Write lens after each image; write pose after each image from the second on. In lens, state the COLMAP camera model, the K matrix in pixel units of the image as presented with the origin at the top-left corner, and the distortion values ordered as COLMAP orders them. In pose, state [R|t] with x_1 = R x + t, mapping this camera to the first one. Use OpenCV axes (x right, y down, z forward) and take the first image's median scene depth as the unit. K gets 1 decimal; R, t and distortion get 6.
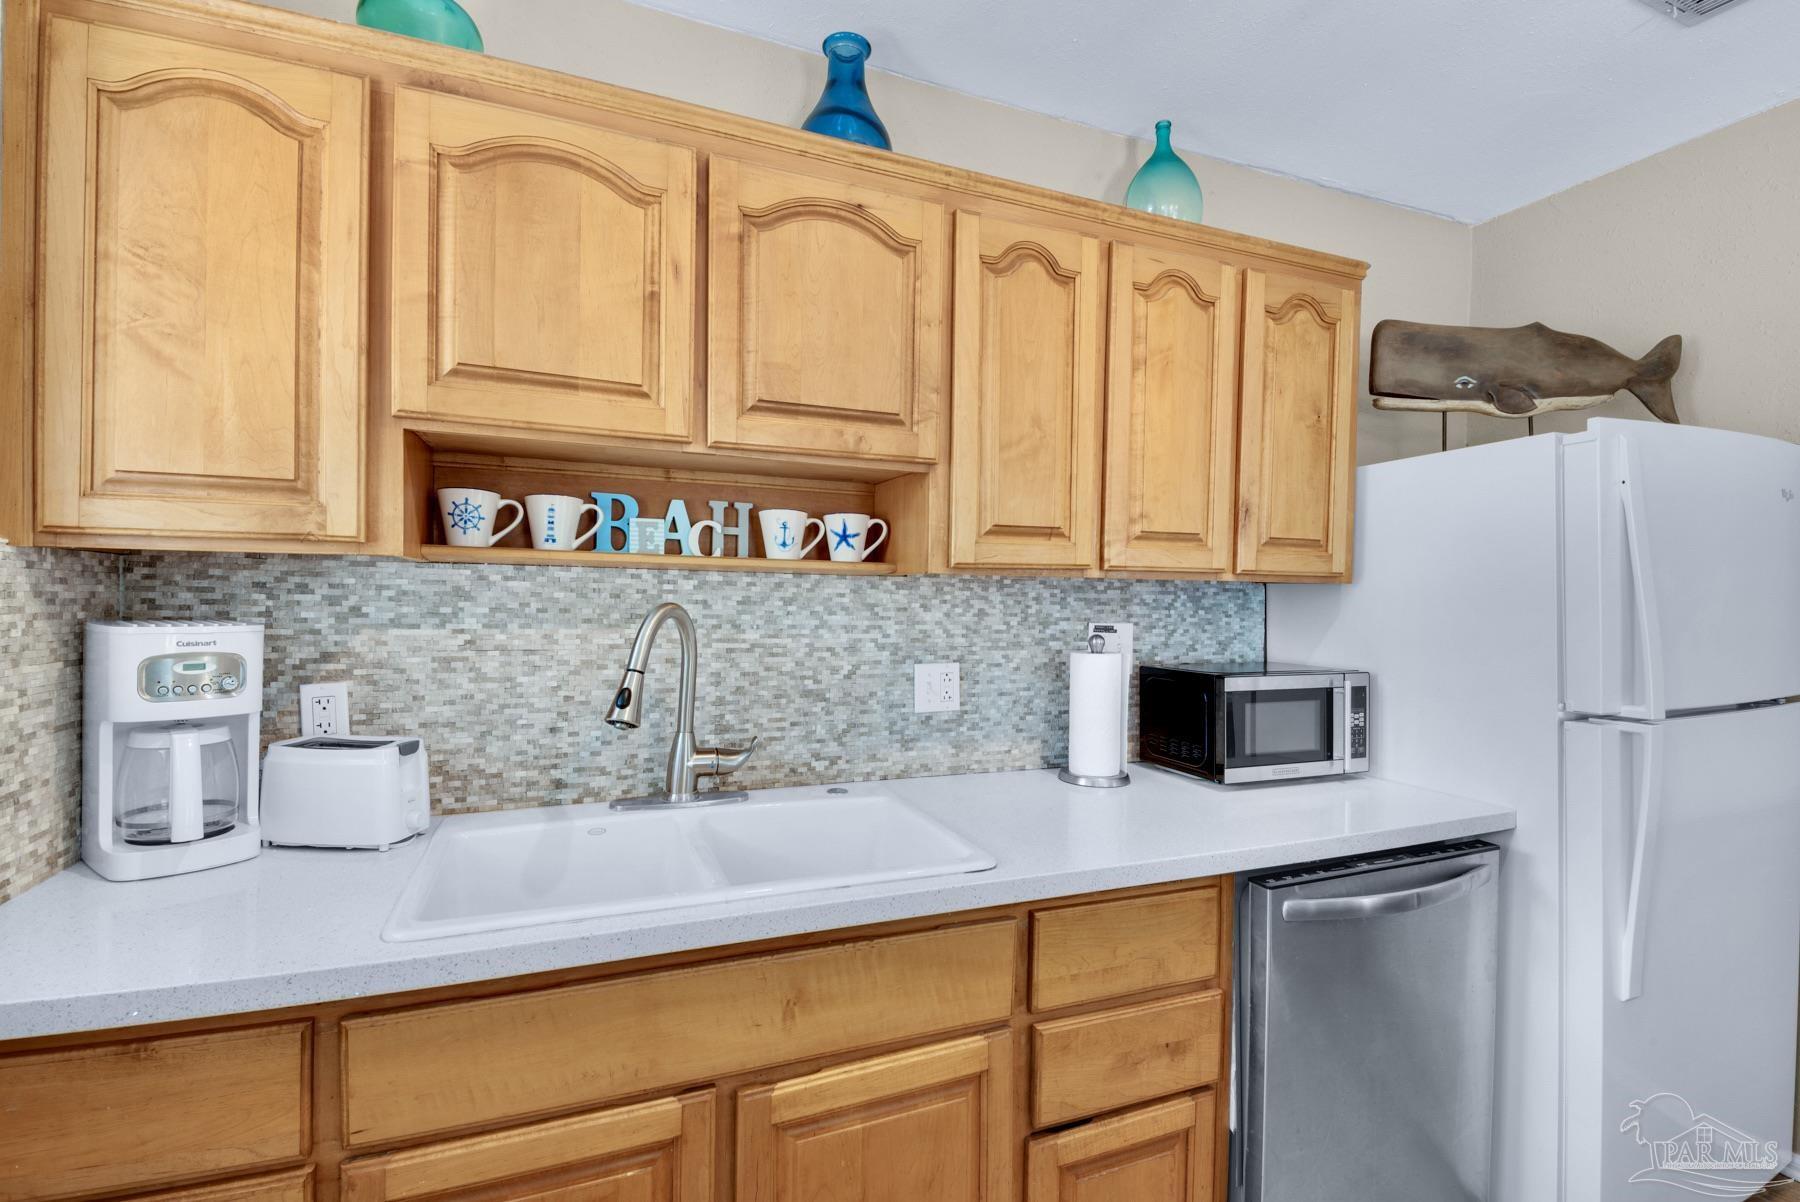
lens RADIAL K [[794.3, 0, 900.6], [0, 794.3, 594.8], [0, 0, 1]] dist [0.039211, -0.030475]
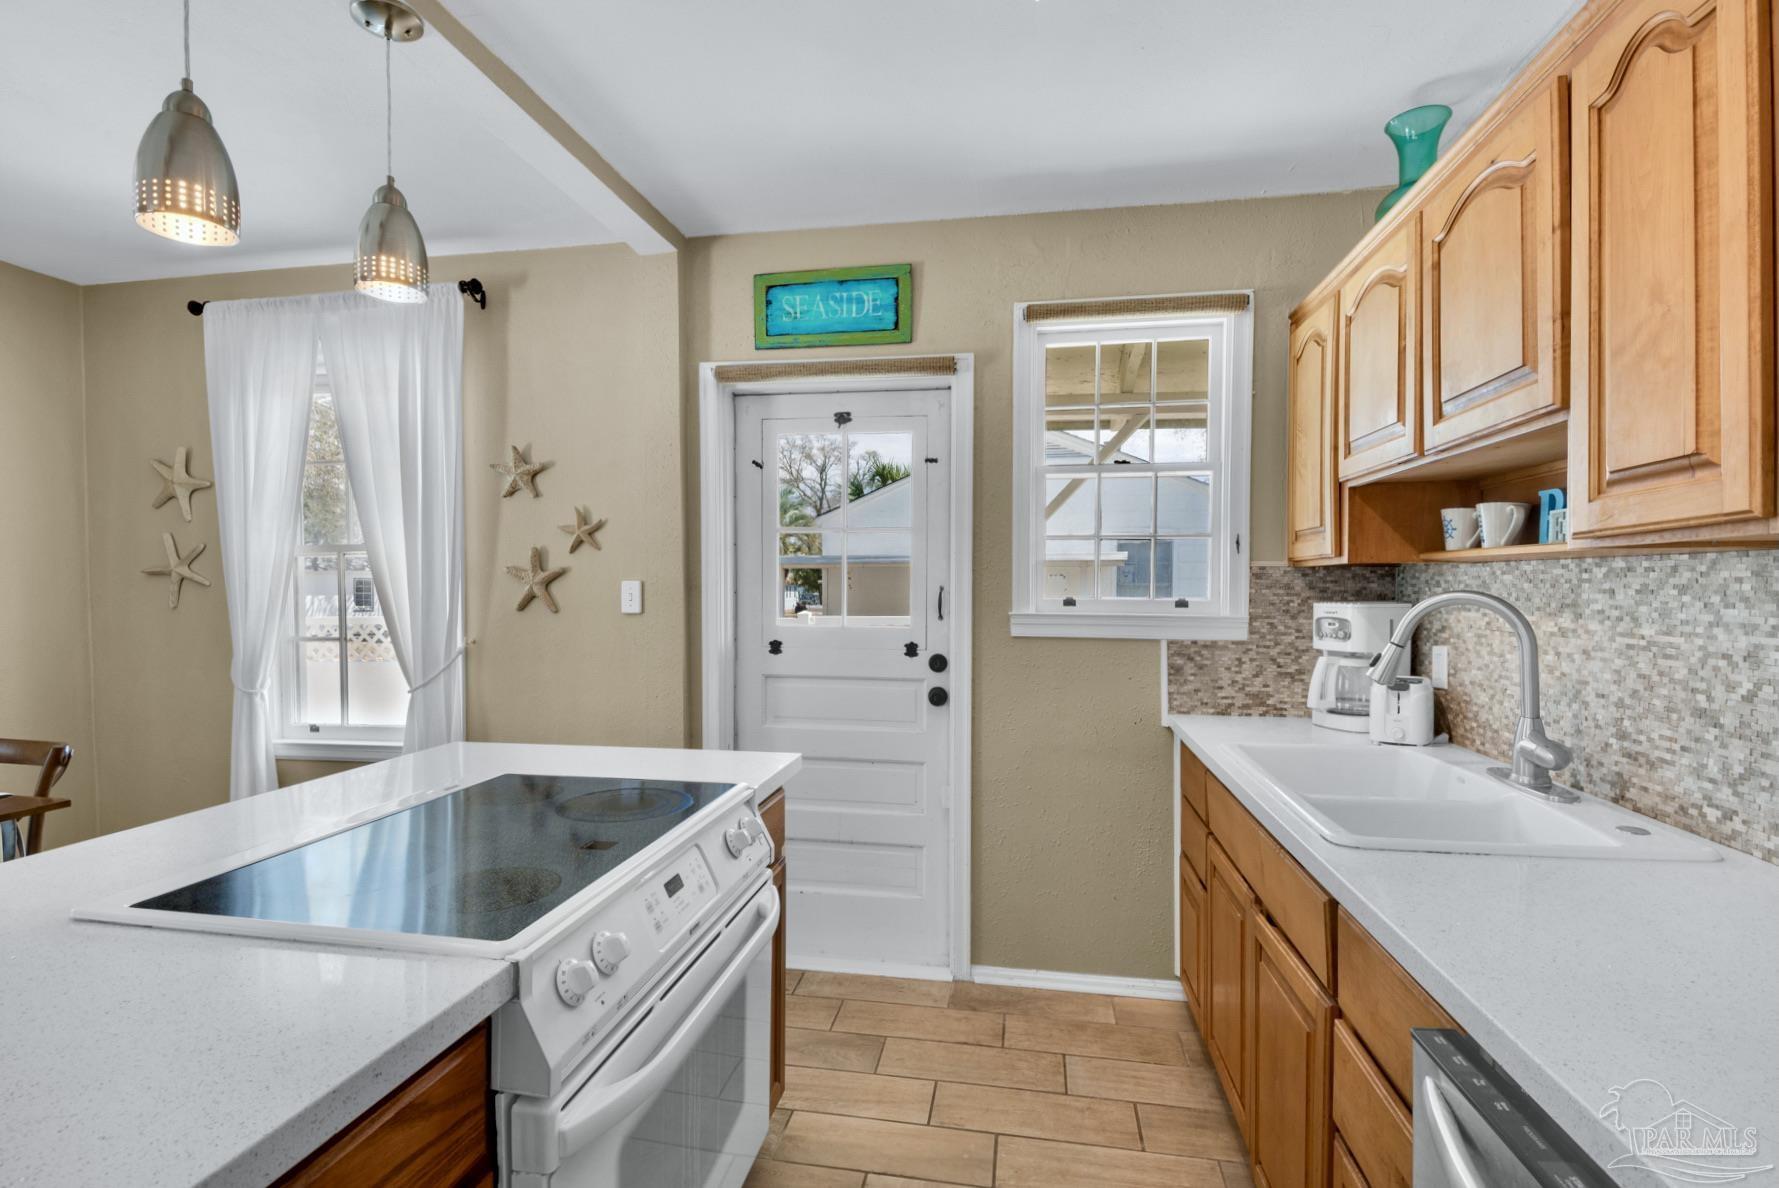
lens RADIAL K [[818.4, 0, 889.1], [0, 818.4, 586.1], [0, 0, 1]] dist [0.045366, -0.033046]
pose [[-0.526688, -0.020041, -0.849823, 0.981135], [-0.016216, 0.999777, -0.013527, 0.029073], [0.849904, 0.006656, -0.526895, 0.788336]]
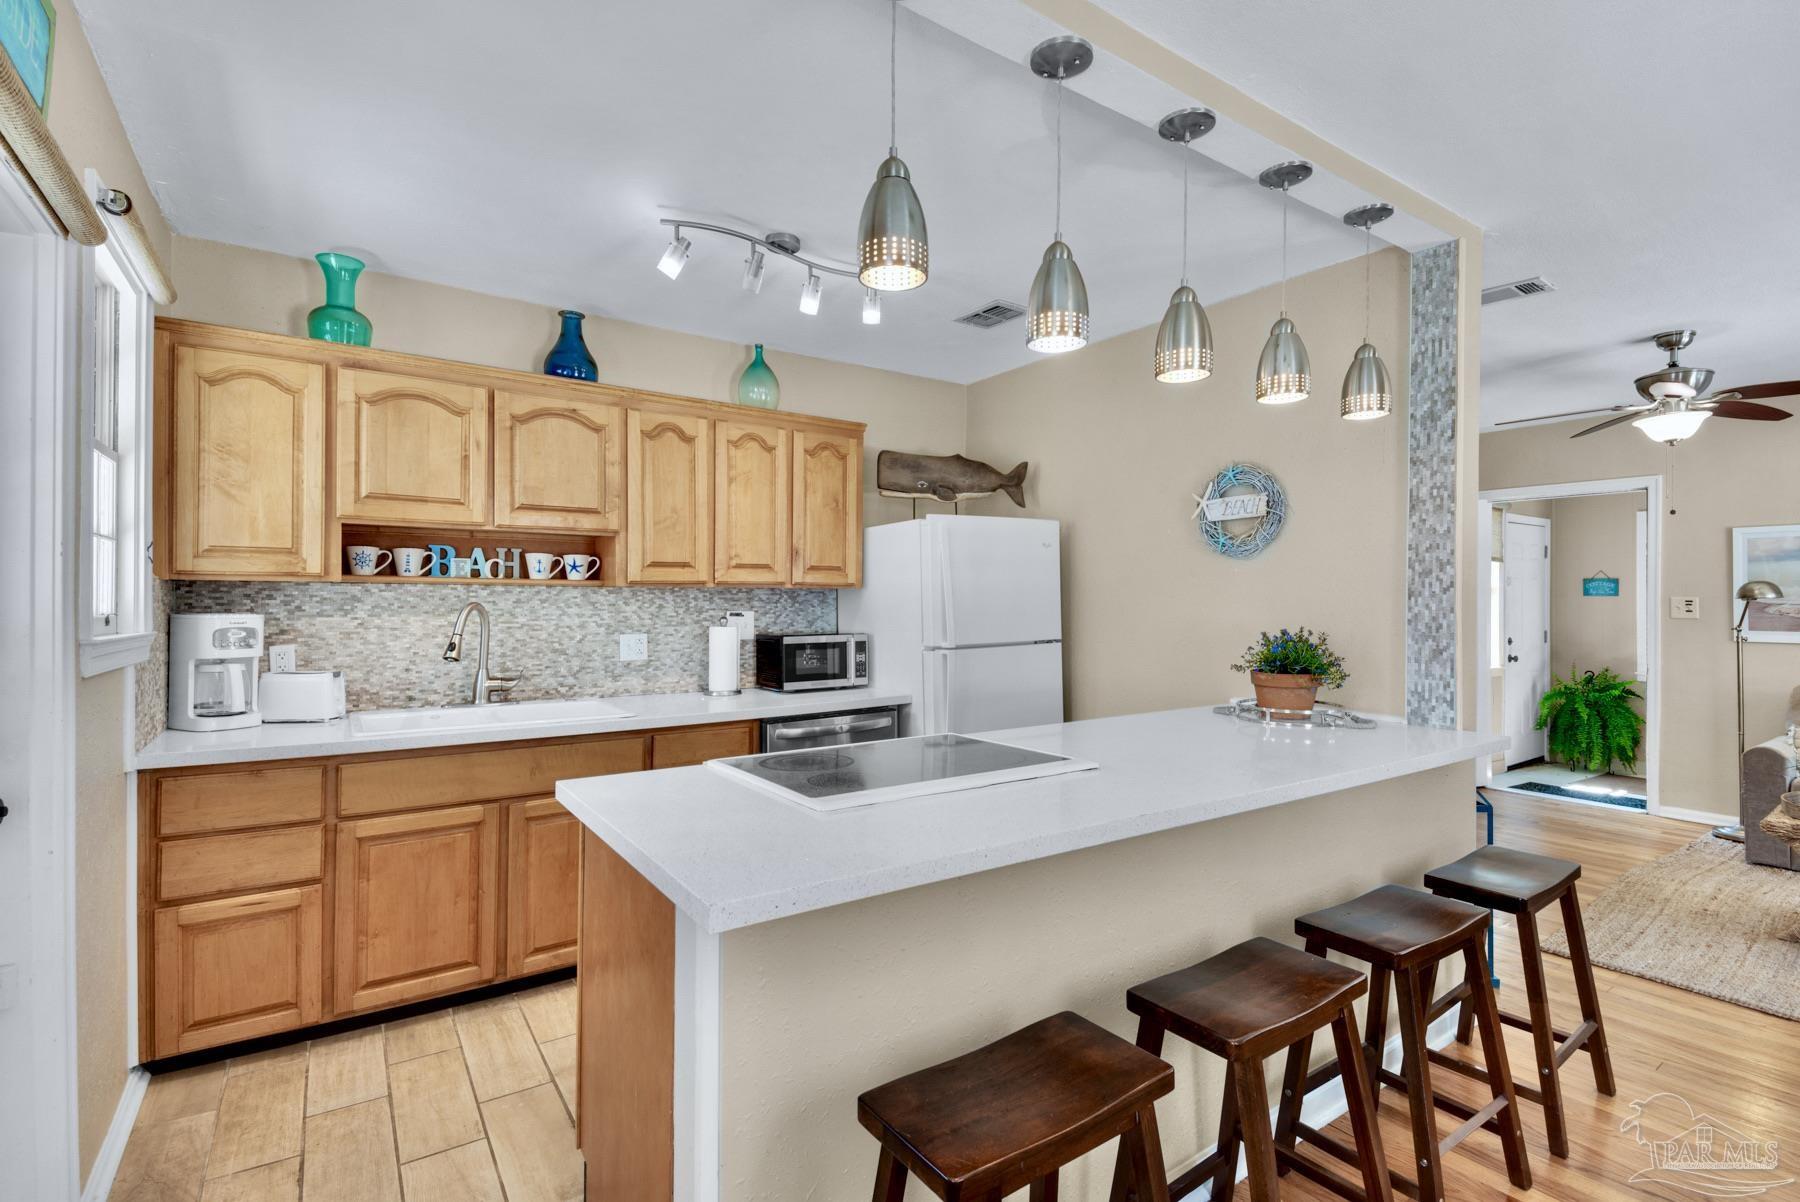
lens RADIAL K [[807.6, 0, 907.6], [0, 807.6, 588.2], [0, 0, 1]] dist [0.036021, -0.029667]
pose [[0.975119, -0.009281, 0.221488, 0.274964], [0.011821, 0.999879, -0.010145, 0.007466], [-0.221367, 0.012511, 0.975110, -1.065444]]
